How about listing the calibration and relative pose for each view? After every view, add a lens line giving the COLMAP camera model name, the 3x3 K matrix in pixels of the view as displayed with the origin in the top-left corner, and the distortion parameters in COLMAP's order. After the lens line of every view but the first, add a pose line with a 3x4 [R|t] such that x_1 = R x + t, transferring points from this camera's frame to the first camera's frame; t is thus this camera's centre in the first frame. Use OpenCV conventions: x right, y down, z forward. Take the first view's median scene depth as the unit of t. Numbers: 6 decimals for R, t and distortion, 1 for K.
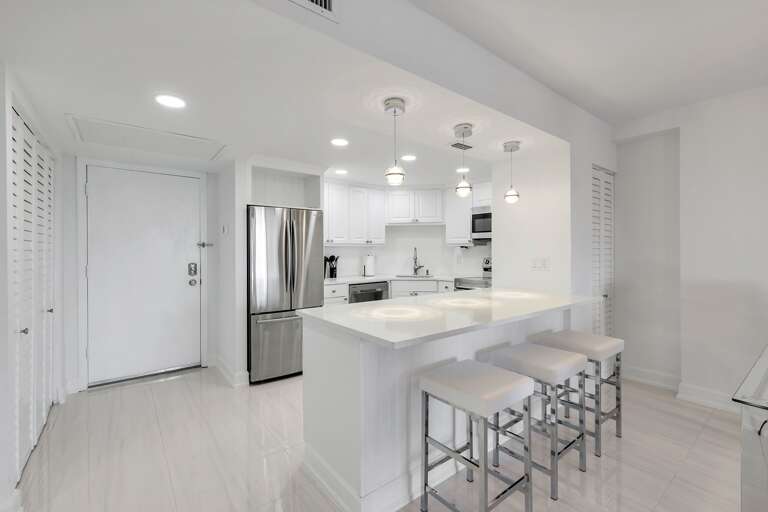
lens RADIAL K [[345.4, 0, 384.4], [0, 345.4, 249.2], [0, 0, 1]] dist [0.000566, -0.000255]
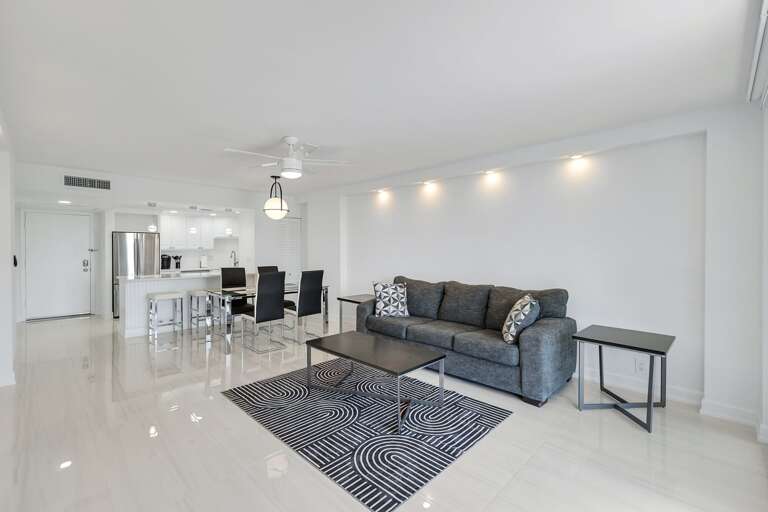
lens RADIAL K [[345.4, 0, 381.4], [0, 345.4, 252.5], [0, 0, 1]] dist [0.000566, -0.000255]
pose [[0.991790, -0.000170, 0.127880, 0.814523], [-0.000969, 0.999960, 0.008839, -0.018581], [-0.127876, -0.008891, 0.991750, -1.092276]]
